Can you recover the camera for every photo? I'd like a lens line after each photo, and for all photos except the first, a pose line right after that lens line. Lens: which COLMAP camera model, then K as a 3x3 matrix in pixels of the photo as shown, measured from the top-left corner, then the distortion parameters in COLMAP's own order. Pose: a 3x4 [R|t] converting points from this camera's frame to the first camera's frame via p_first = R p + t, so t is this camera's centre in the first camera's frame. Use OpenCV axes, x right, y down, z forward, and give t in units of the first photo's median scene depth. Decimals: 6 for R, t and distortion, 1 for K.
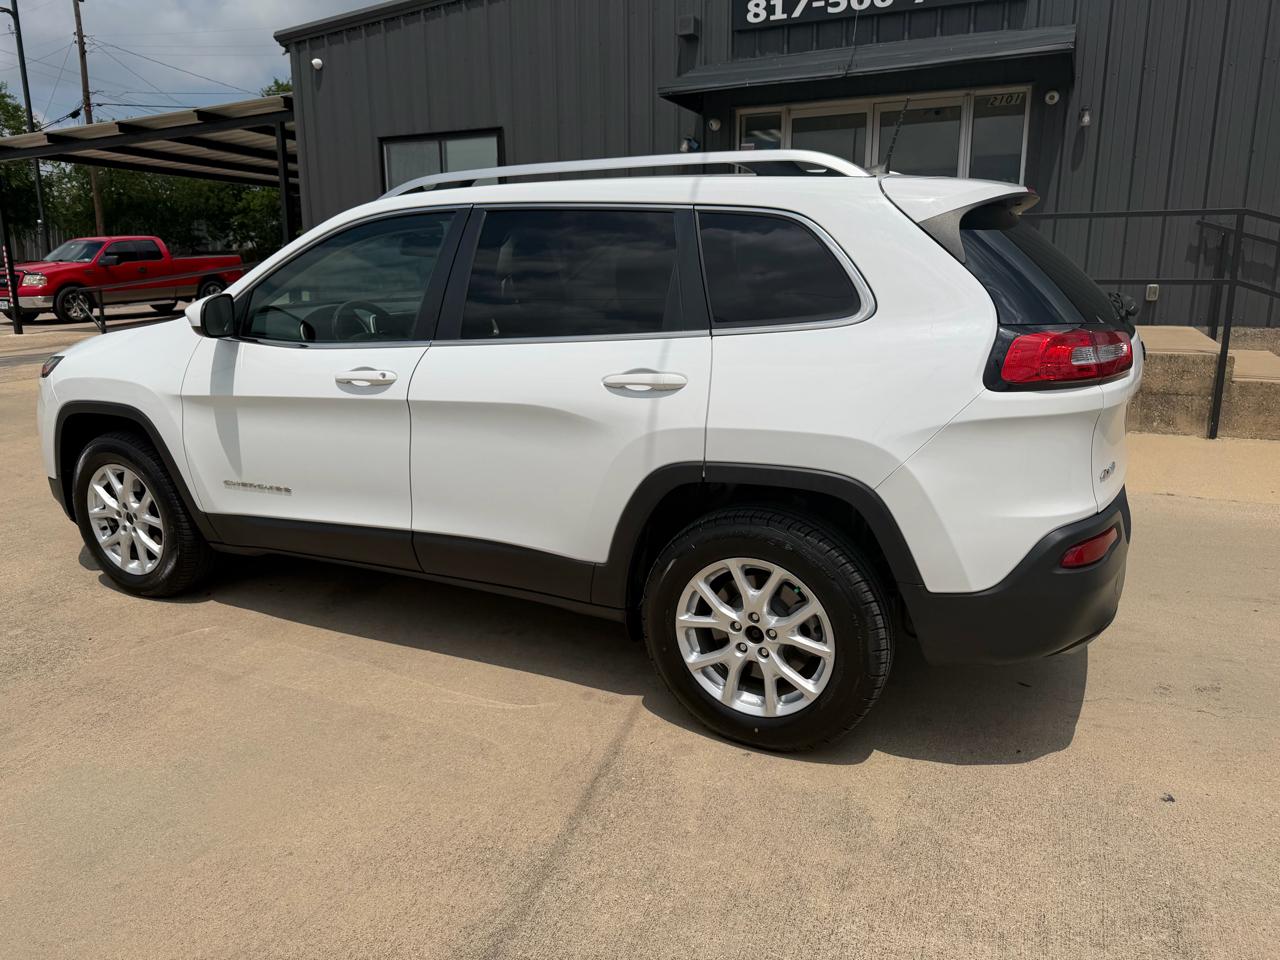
lens RADIAL K [[911.4, 0, 637.9], [0, 911.4, 478.6], [0, 0, 1]] dist [0.013426, -0.021305]
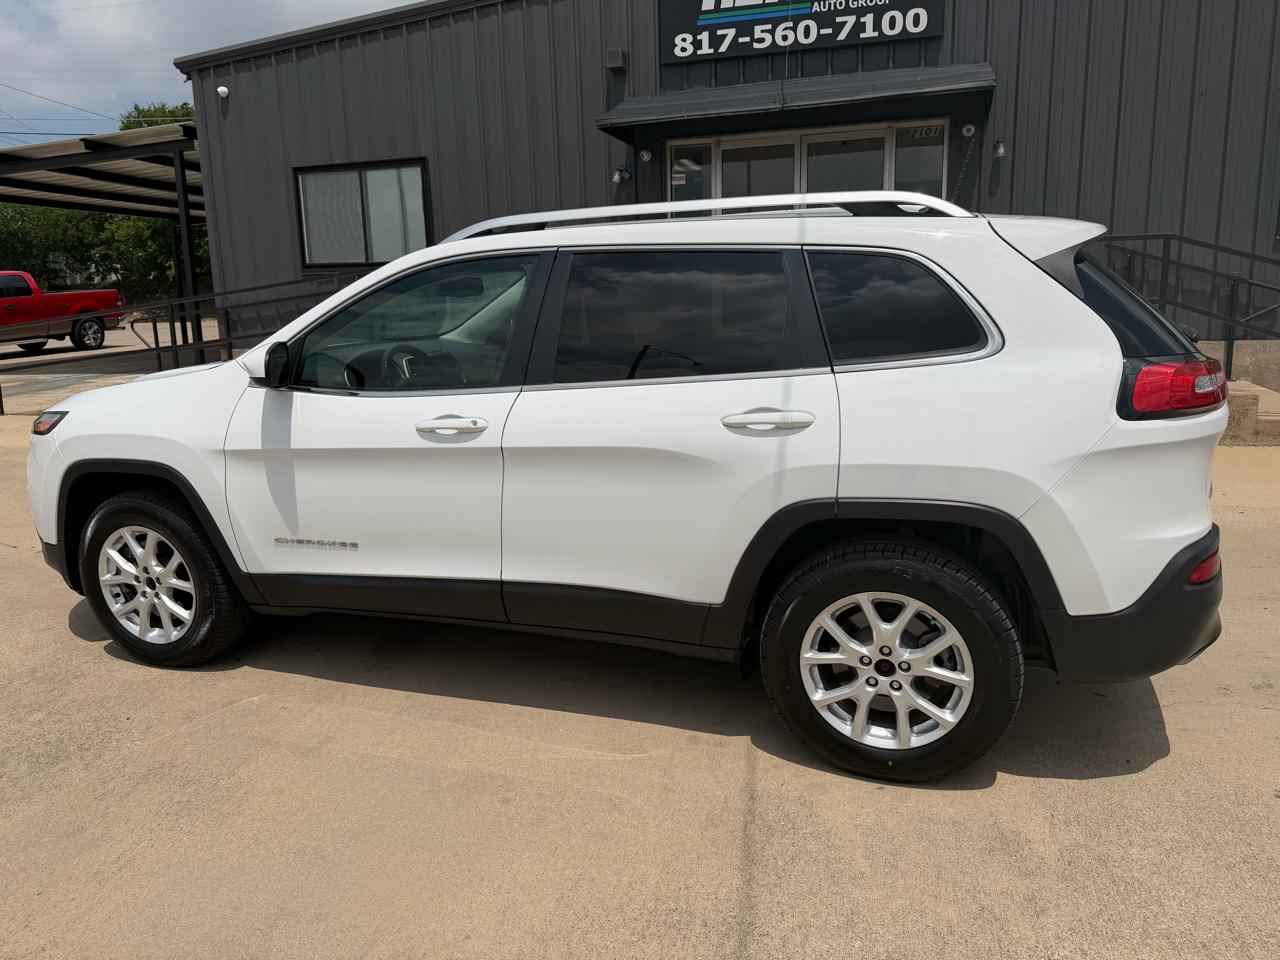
lens RADIAL K [[911.4, 0, 634.5], [0, 911.4, 476.3], [0, 0, 1]] dist [0.013426, -0.021305]
pose [[0.991460, -0.043528, 0.122933, -0.202962], [0.046914, 0.998591, -0.024785, -0.021554], [-0.121681, 0.030341, 0.992105, 0.020245]]
